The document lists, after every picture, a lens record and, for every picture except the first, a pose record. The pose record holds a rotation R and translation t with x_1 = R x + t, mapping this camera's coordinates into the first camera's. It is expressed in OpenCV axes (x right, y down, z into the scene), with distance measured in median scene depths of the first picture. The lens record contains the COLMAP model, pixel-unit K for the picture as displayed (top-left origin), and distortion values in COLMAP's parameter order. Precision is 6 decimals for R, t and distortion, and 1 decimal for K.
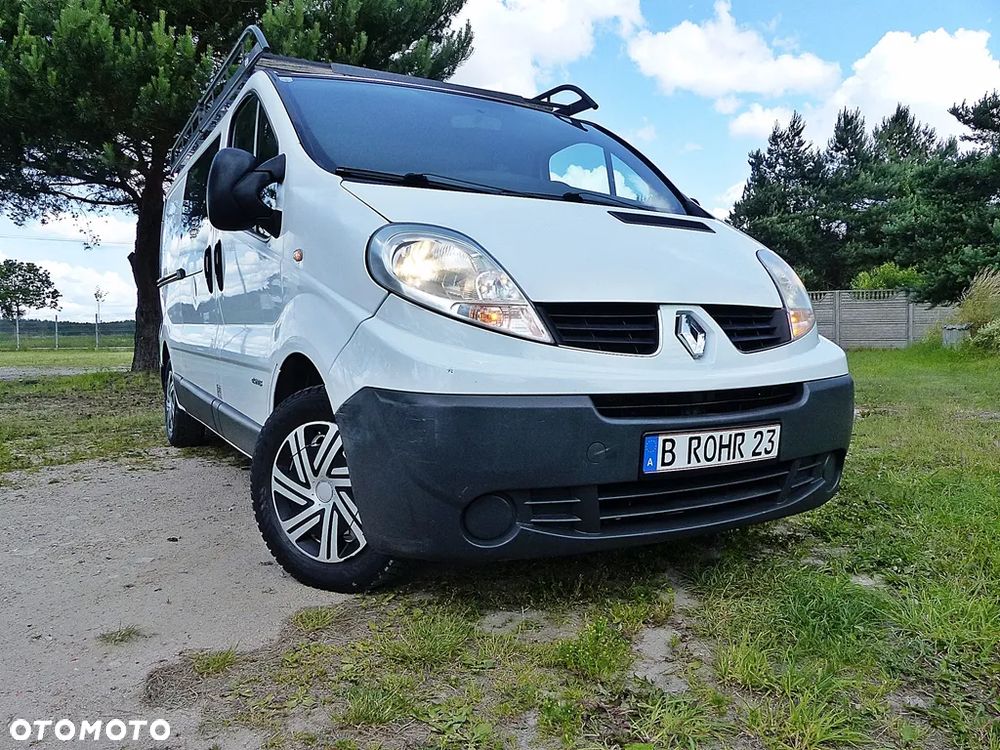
lens RADIAL K [[767.0, 0, 491.2], [0, 767.0, 375.5], [0, 0, 1]] dist [-0.029712, 0.031312]
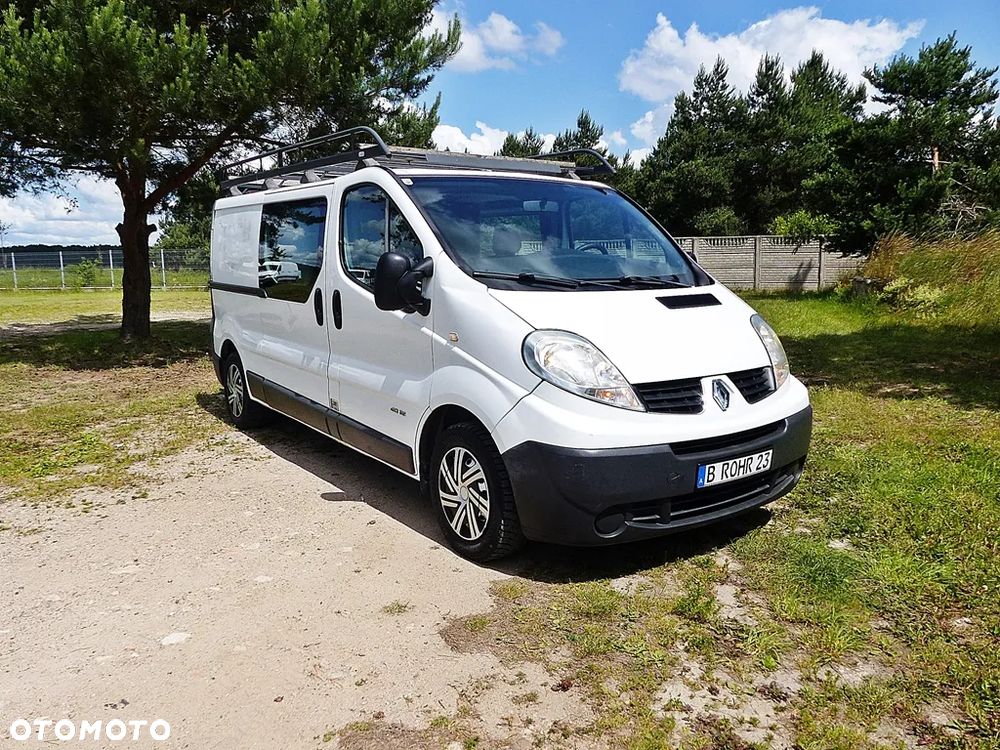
lens RADIAL K [[767.0, 0, 495.3], [0, 767.0, 378.1], [0, 0, 1]] dist [-0.029712, 0.031312]
pose [[0.993945, -0.018799, 0.108263, -0.331099], [0.007905, 0.994938, 0.100182, -0.224829], [-0.109598, -0.098719, 0.989062, -0.447931]]
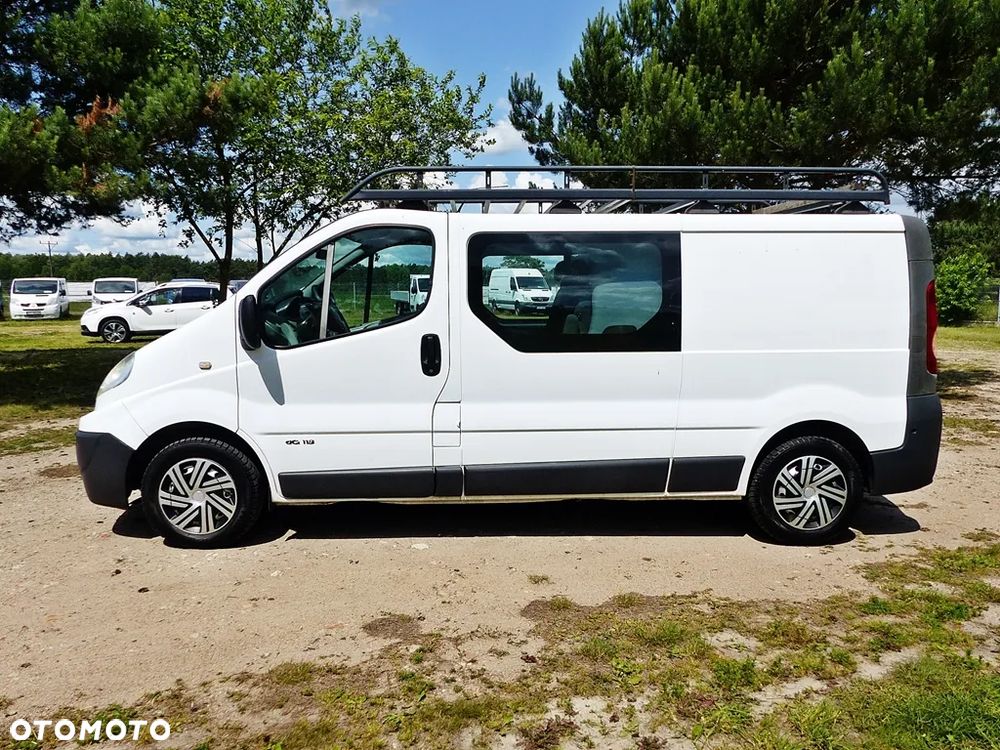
lens RADIAL K [[767.0, 0, 500.0], [0, 767.0, 368.7], [0, 0, 1]] dist [-0.029712, 0.031312]
pose [[0.681678, 0.086458, -0.726526, 0.683467], [-0.049255, 0.996164, 0.072331, -0.276244], [0.729992, -0.013521, 0.683321, -0.339961]]
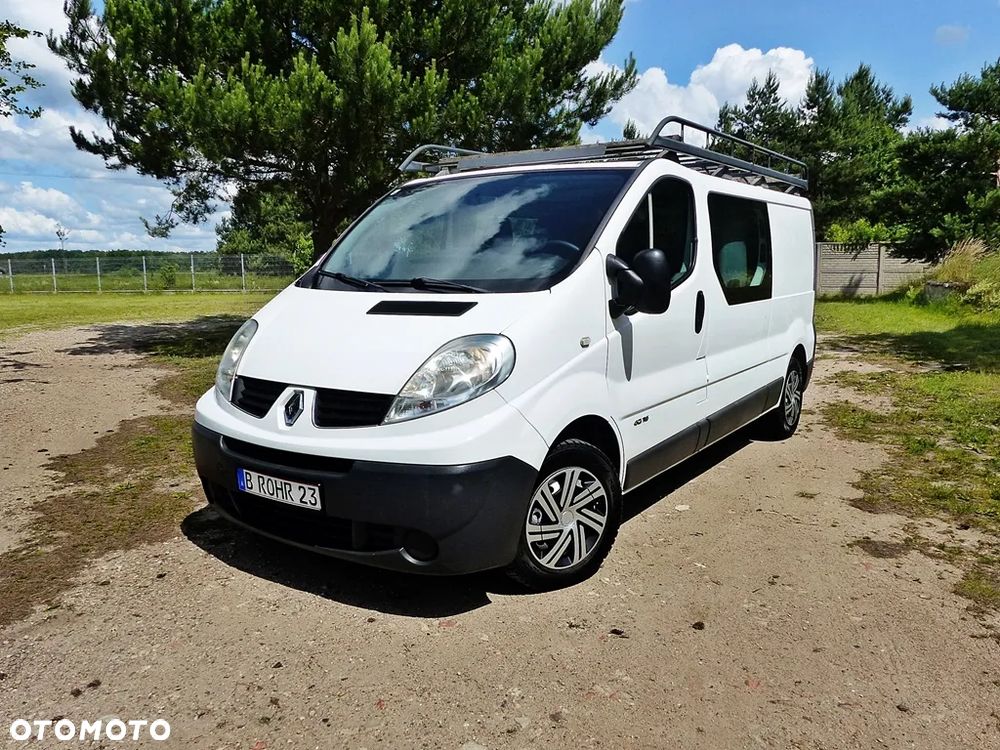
lens RADIAL K [[767.0, 0, 496.3], [0, 767.0, 373.8], [0, 0, 1]] dist [-0.029712, 0.031312]
pose [[0.995427, -0.013217, 0.094603, -1.331096], [0.004950, 0.996188, 0.087089, -0.186743], [-0.095393, -0.086222, 0.991698, -0.957905]]
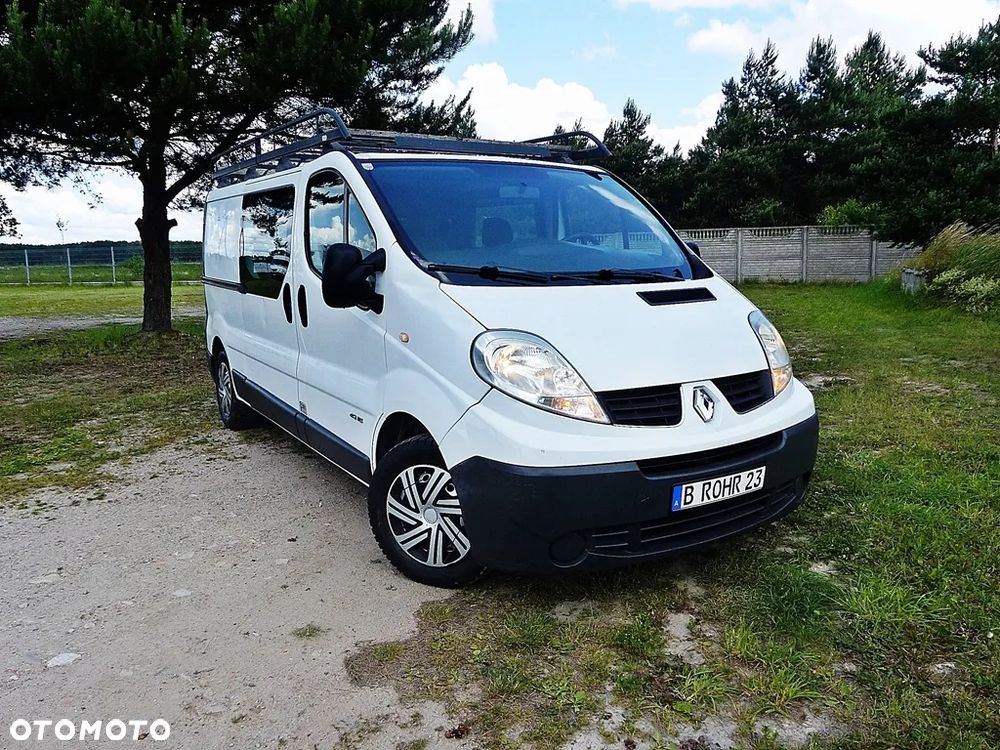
lens RADIAL K [[767.0, 0, 492.0], [0, 767.0, 371.2], [0, 0, 1]] dist [-0.029712, 0.031312]
pose [[0.999084, -0.014538, 0.040251, -0.157167], [0.010453, 0.994944, 0.099881, -0.229960], [-0.041500, -0.099369, 0.994185, -0.313437]]
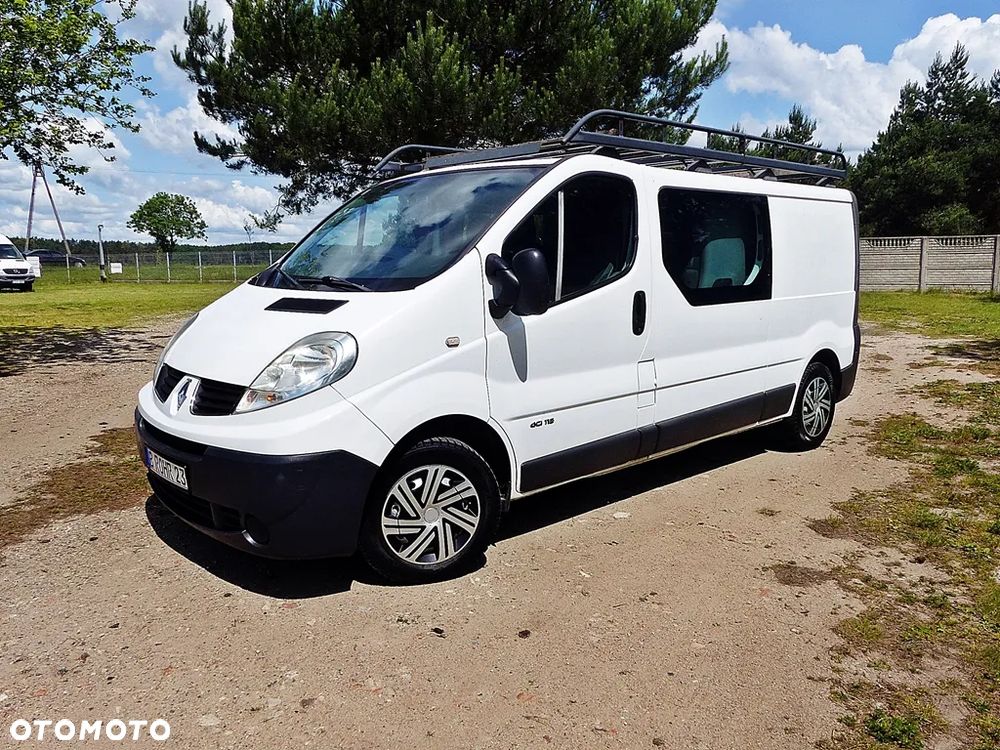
lens RADIAL K [[767.0, 0, 495.3], [0, 767.0, 374.7], [0, 0, 1]] dist [-0.029712, 0.031312]
pose [[0.992156, 0.021382, -0.123163, -0.805495], [-0.009267, 0.995133, 0.098106, -0.199515], [0.124661, -0.096195, 0.987525, -0.963235]]
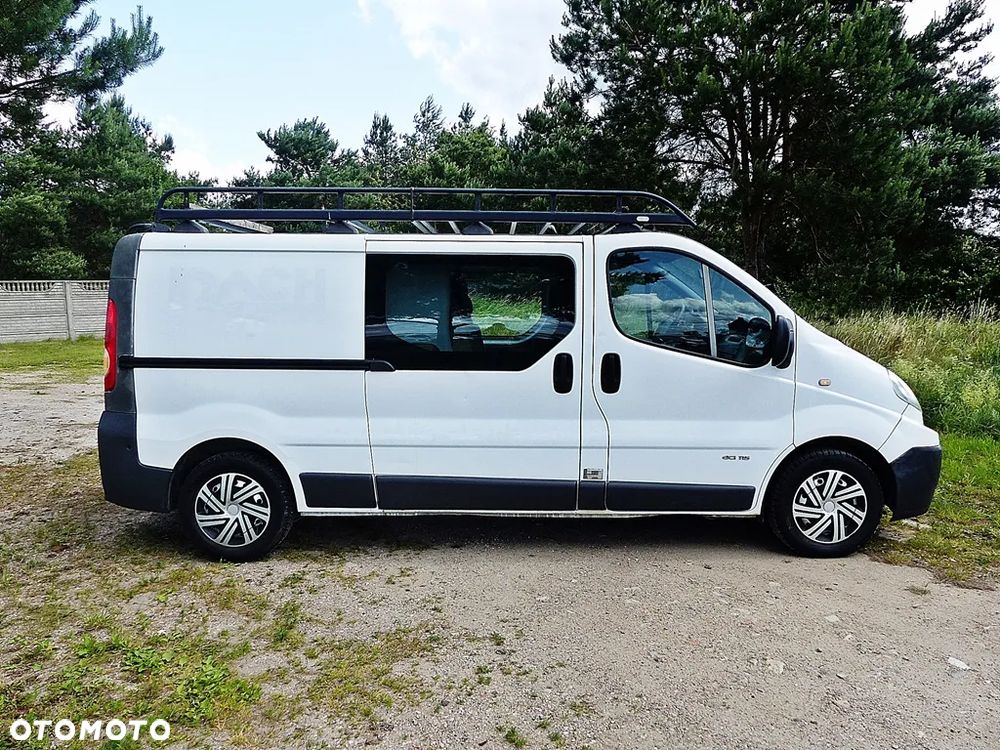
lens RADIAL K [[767.0, 0, 495.5], [0, 767.0, 376.6], [0, 0, 1]] dist [-0.029712, 0.031312]
pose [[0.489634, -0.094112, 0.866834, -2.184164], [0.053946, 0.995523, 0.077612, -0.352884], [-0.870257, 0.008761, 0.492519, 0.765635]]
